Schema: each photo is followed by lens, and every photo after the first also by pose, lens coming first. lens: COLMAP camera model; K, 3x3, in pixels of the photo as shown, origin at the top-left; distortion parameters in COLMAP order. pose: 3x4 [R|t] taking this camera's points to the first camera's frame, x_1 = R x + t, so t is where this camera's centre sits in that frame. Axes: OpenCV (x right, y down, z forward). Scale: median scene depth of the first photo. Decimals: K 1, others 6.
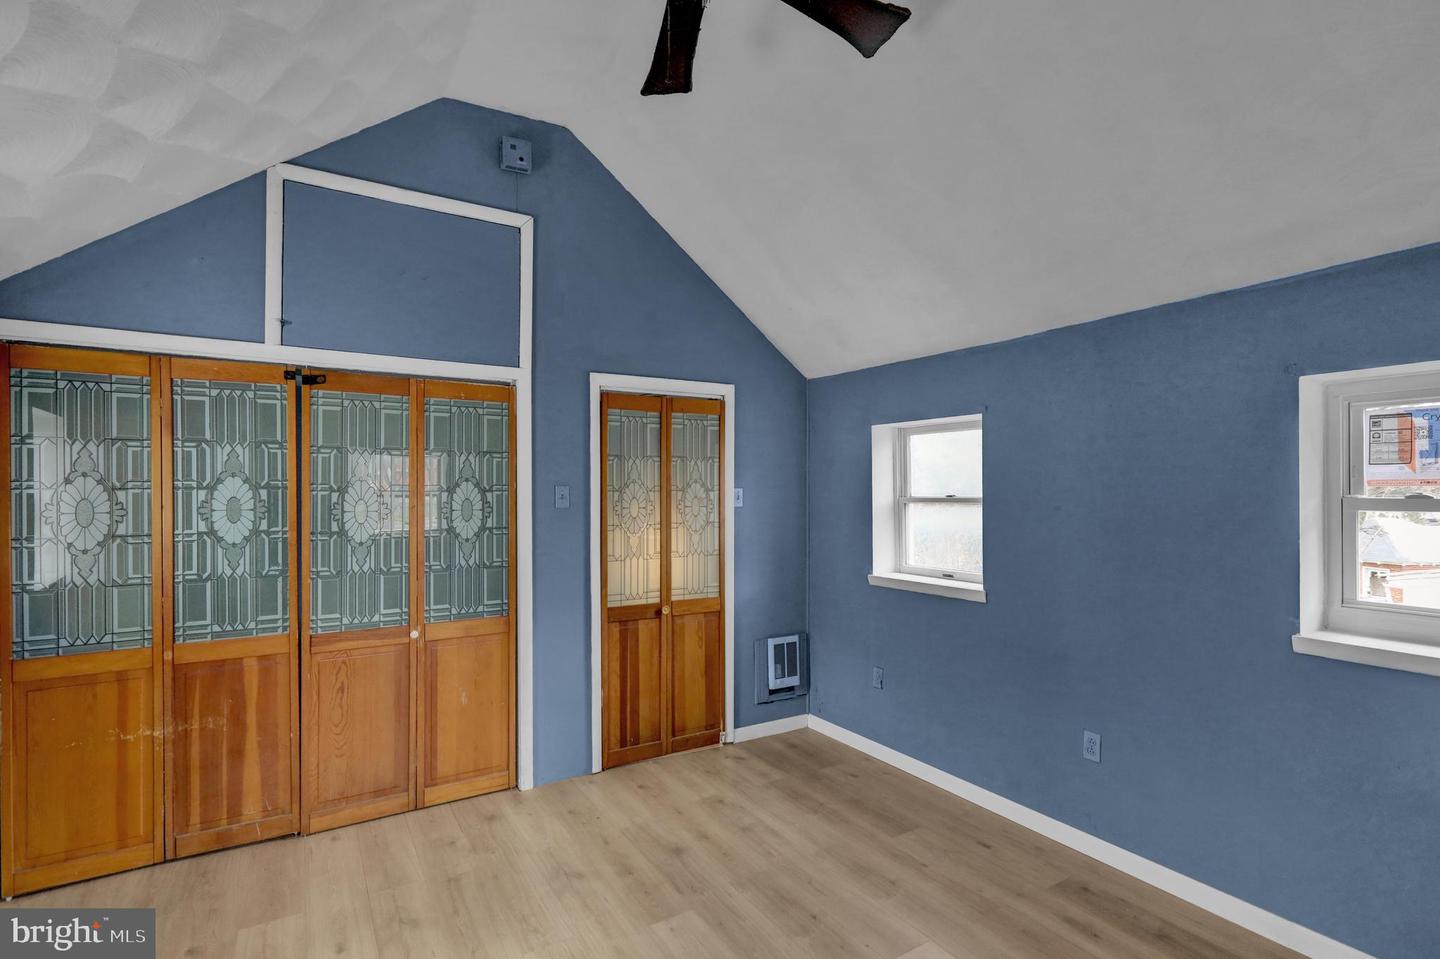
lens RADIAL K [[681.1, 0, 724.8], [0, 681.1, 479.6], [0, 0, 1]] dist [-0.004303, -0.000177]
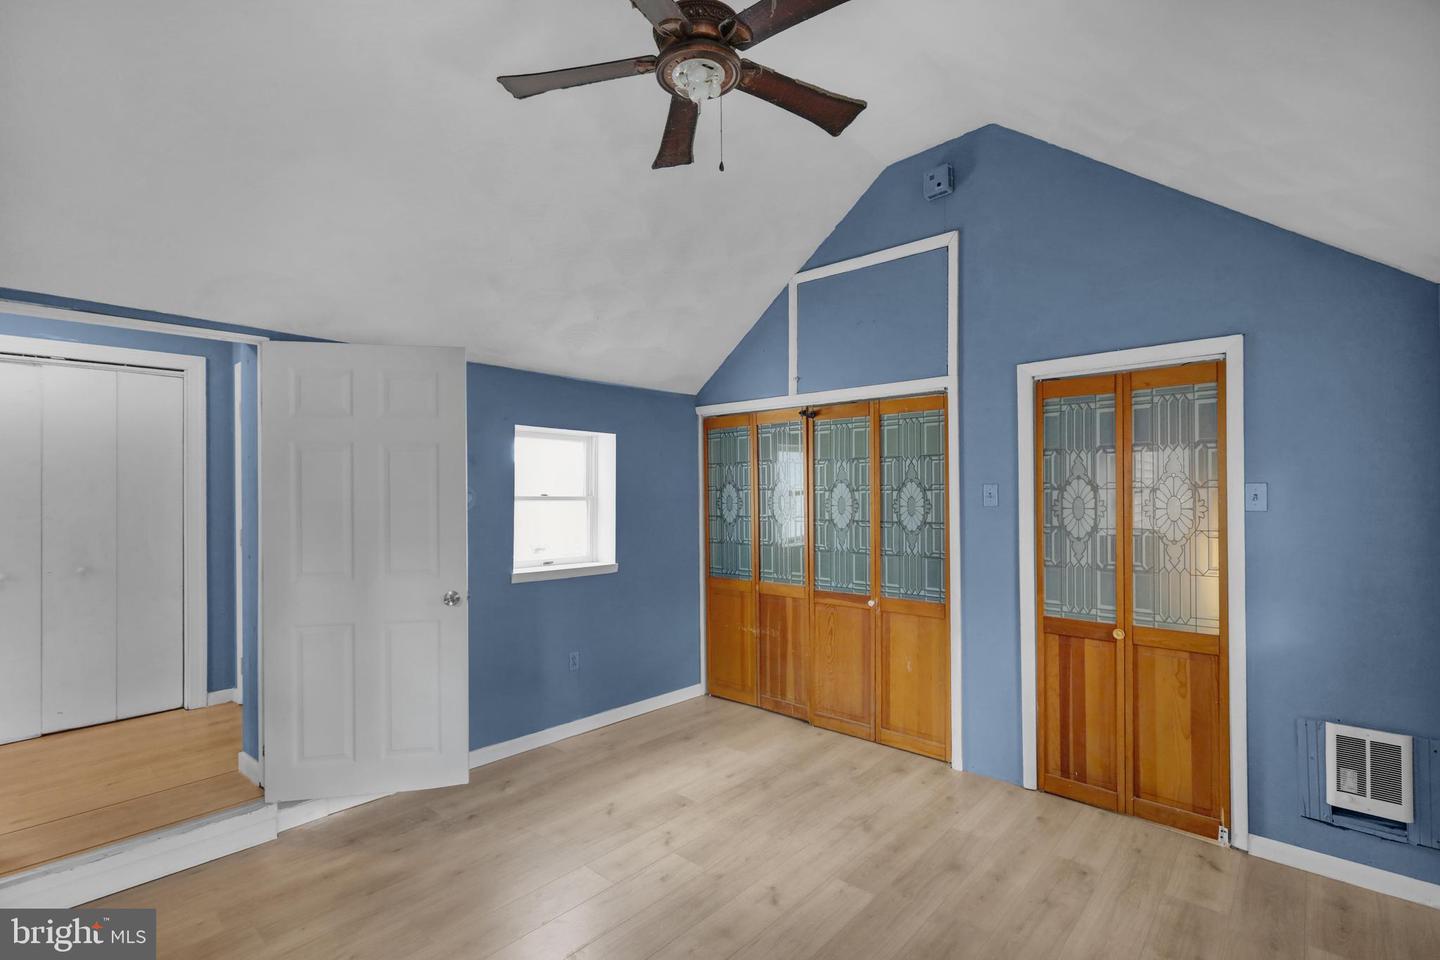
lens RADIAL K [[681.1, 0, 724.8], [0, 681.1, 480.1], [0, 0, 1]] dist [-0.004303, -0.000177]
pose [[0.264428, -0.017272, -0.964251, 0.649888], [0.022933, 0.999670, -0.011617, 0.005674], [0.964133, -0.019041, 0.264736, 0.374349]]
